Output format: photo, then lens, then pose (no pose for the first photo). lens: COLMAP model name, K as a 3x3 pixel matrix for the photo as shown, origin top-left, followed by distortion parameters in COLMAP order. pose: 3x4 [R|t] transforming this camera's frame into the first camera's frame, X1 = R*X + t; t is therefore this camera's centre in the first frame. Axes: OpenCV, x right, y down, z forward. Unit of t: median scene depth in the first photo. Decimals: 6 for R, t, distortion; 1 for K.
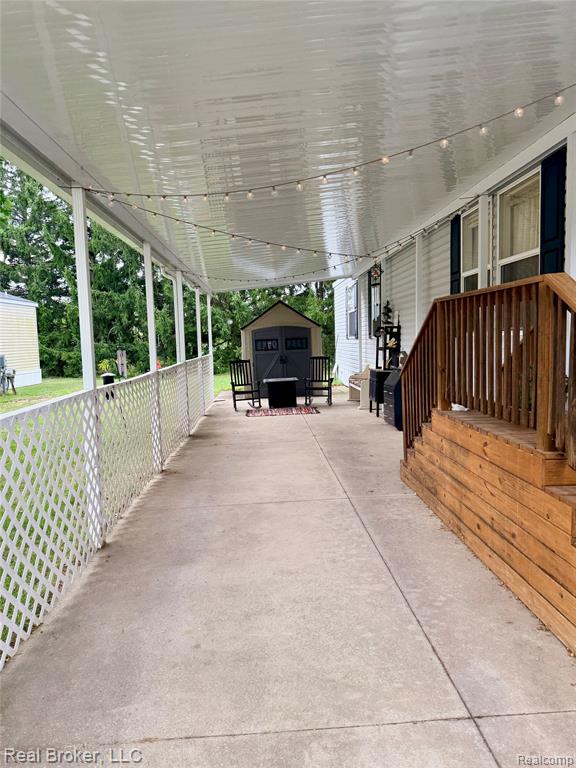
lens RADIAL K [[537.8, 0, 285.6], [0, 537.8, 386.6], [0, 0, 1]] dist [0.097185, -0.137549]
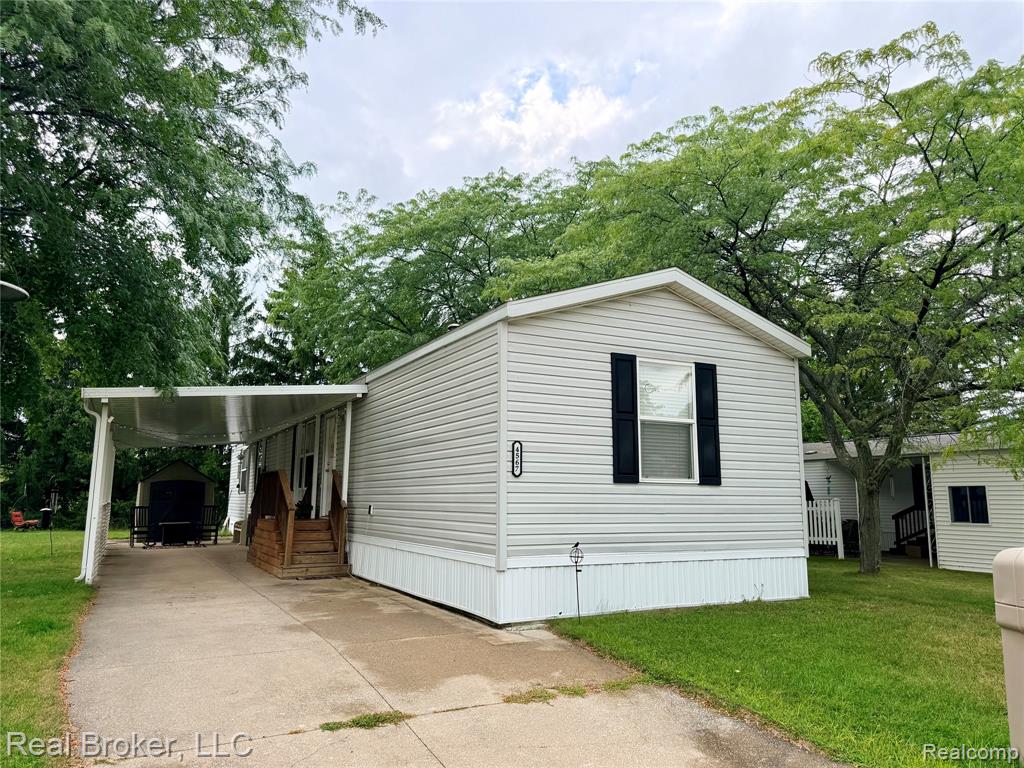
lens RADIAL K [[729.3, 0, 515.5], [0, 729.3, 379.9], [0, 0, 1]] dist [0.076121, -0.146265]
pose [[0.902811, 0.104714, 0.417095, -0.040891], [0.004592, 0.967498, -0.252835, 0.094955], [-0.430014, 0.230177, 0.872987, -0.845728]]
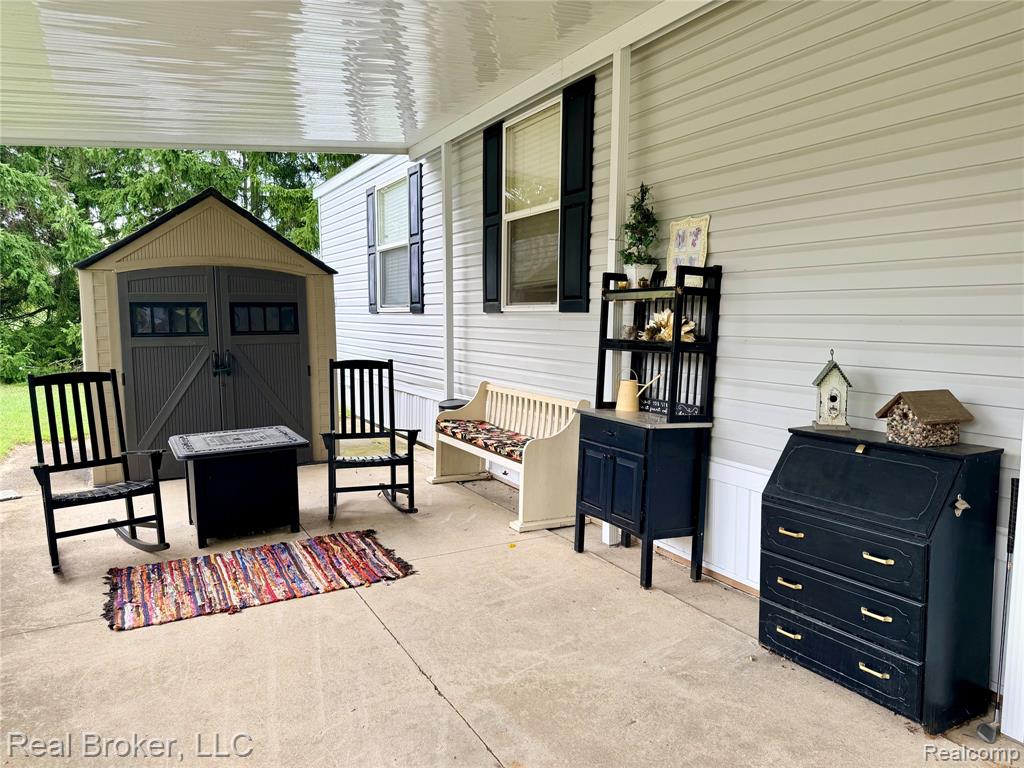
lens RADIAL K [[717.0, 0, 512.2], [0, 717.0, 391.2], [0, 0, 1]] dist [0.097185, -0.137549]
pose [[0.900121, -0.011070, 0.435498, -0.044241], [0.006271, 0.999903, 0.012455, -0.040561], [-0.435594, -0.008480, 0.900103, 0.544798]]
